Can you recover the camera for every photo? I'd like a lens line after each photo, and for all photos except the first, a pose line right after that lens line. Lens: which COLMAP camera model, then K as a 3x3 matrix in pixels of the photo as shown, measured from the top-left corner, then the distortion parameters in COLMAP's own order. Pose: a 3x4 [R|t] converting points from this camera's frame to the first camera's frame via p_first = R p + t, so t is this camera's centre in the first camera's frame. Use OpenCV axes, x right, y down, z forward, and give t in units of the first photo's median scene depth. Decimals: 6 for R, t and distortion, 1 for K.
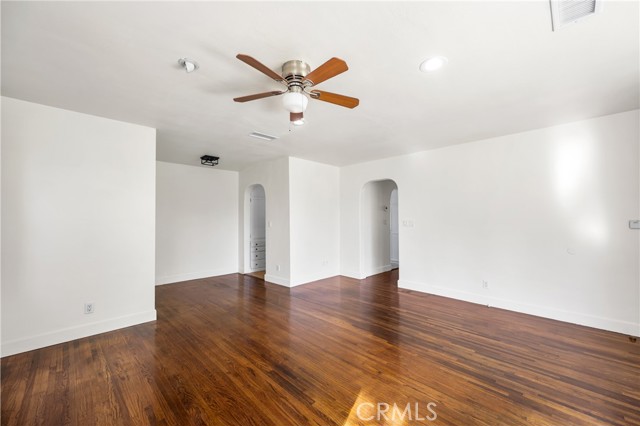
lens RADIAL K [[256.4, 0, 320.3], [0, 256.4, 214.9], [0, 0, 1]] dist [0.001178, 0.000235]
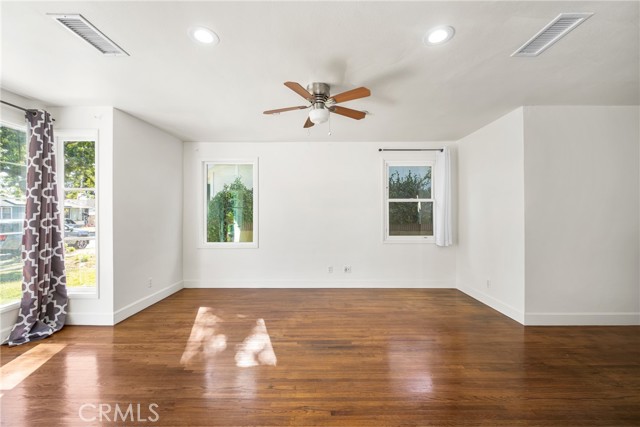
lens RADIAL K [[257.6, 0, 320.7], [0, 257.6, 213.0], [0, 0, 1]] dist [-0.000088, -0.000006]
pose [[-0.706166, 0.002770, -0.708041, 0.709742], [0.007562, 0.999965, -0.003630, 0.028004], [0.708006, -0.007918, -0.706162, 1.693329]]
